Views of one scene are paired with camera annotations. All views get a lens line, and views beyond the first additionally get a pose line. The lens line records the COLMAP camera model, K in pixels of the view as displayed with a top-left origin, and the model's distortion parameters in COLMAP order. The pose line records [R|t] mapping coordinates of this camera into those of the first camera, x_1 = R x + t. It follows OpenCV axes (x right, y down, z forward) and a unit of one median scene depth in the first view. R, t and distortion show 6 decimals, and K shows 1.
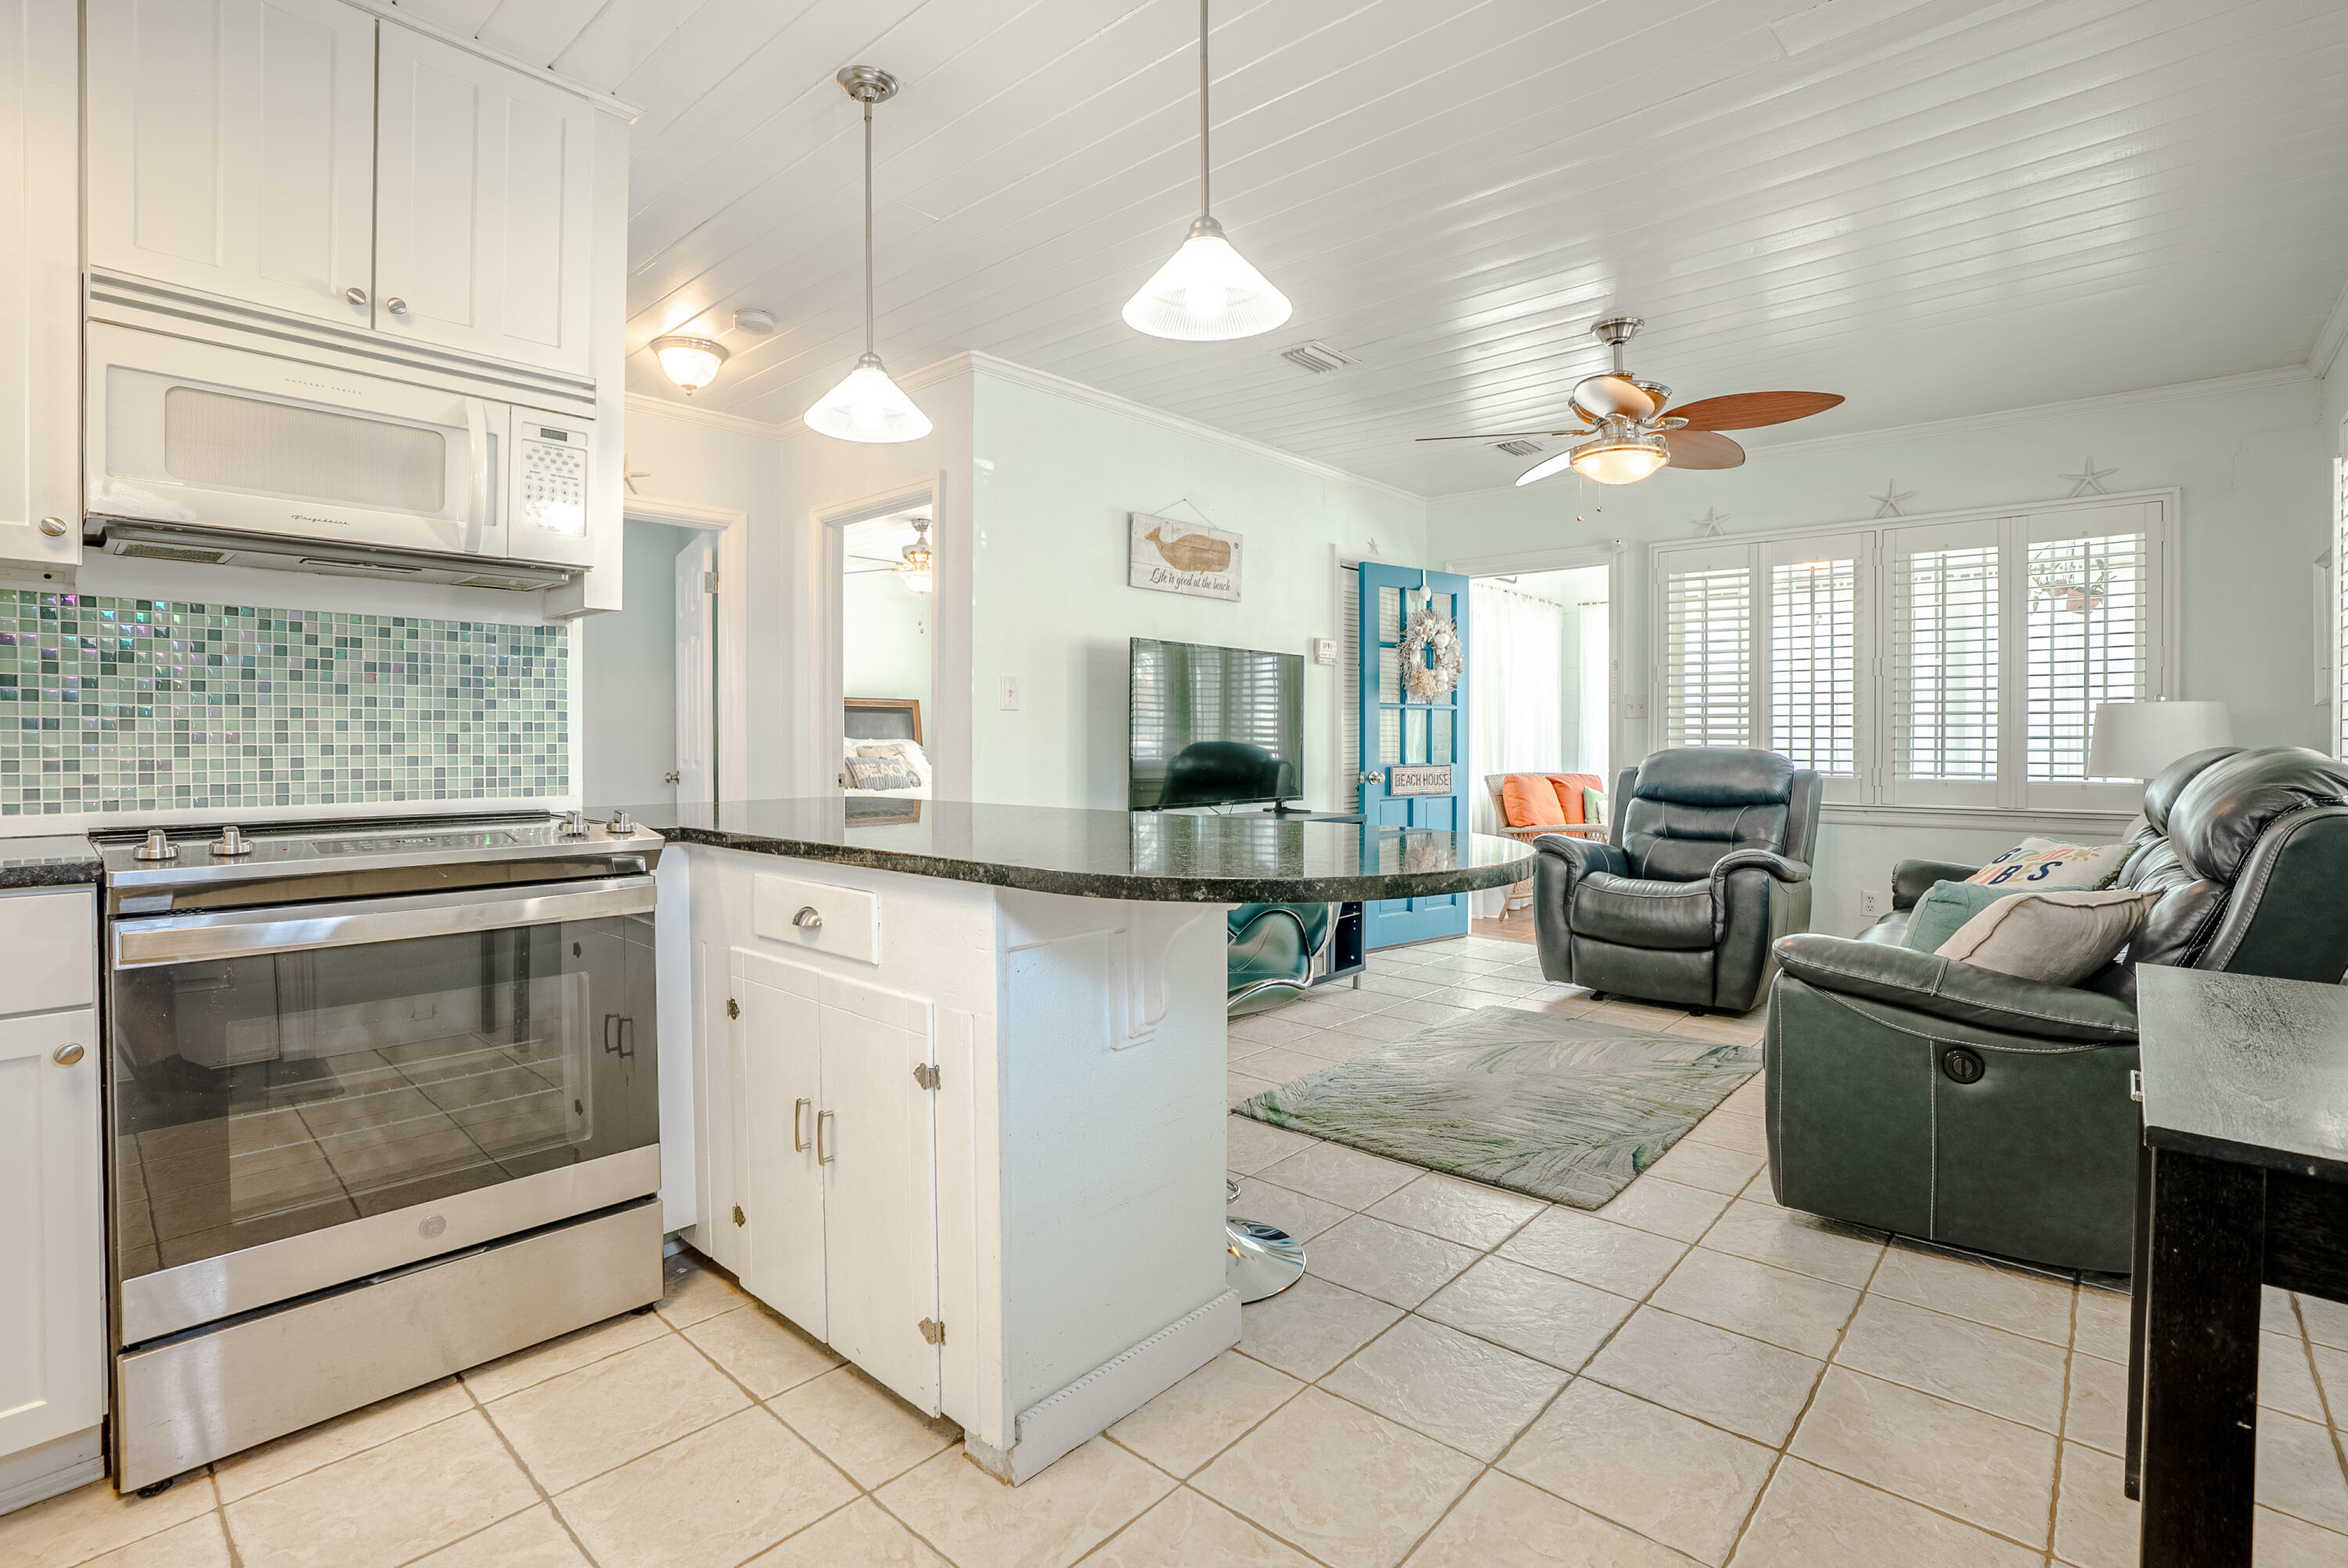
lens RADIAL K [[1113.0, 0, 1184.0], [0, 1113.0, 780.6], [0, 0, 1]] dist [-0.046568, 0.000340]
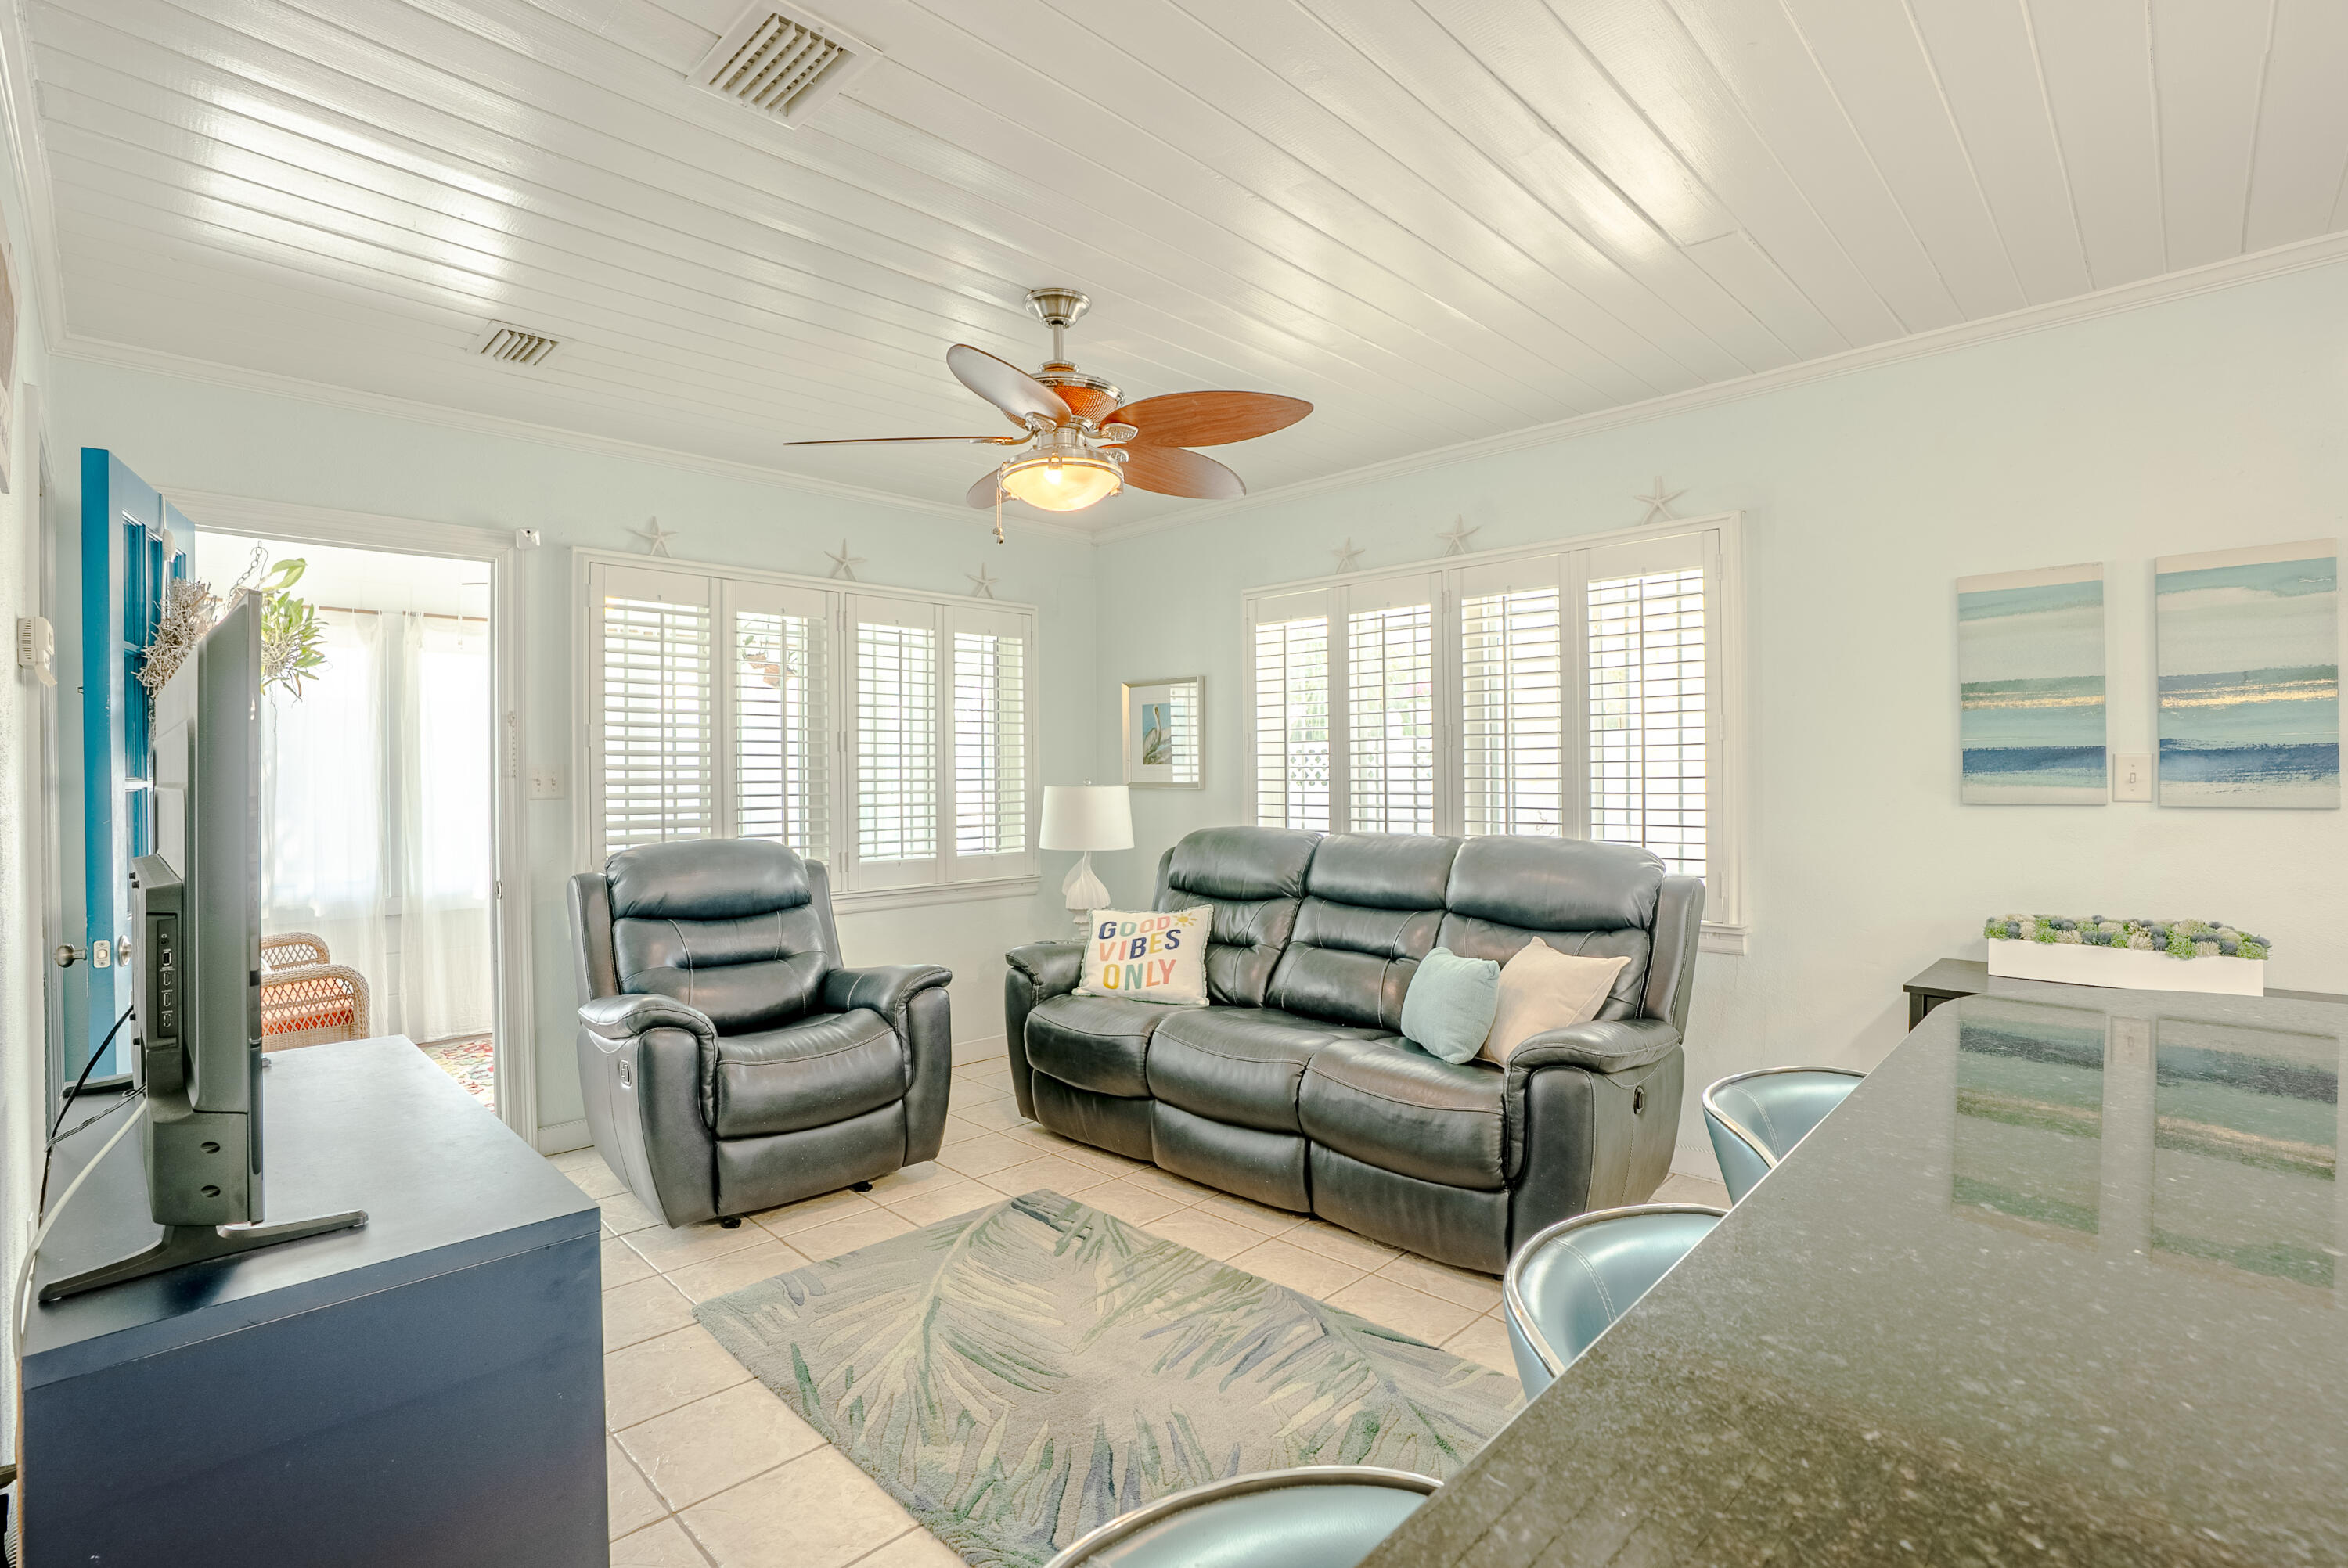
lens RADIAL K [[1113.0, 0, 1184.0], [0, 1113.0, 780.6], [0, 0, 1]] dist [-0.046568, 0.000340]
pose [[0.047521, -0.007342, 0.998843, -0.288919], [0.042269, 0.999092, 0.005333, -0.068251], [-0.997975, 0.041967, 0.047788, 0.711581]]
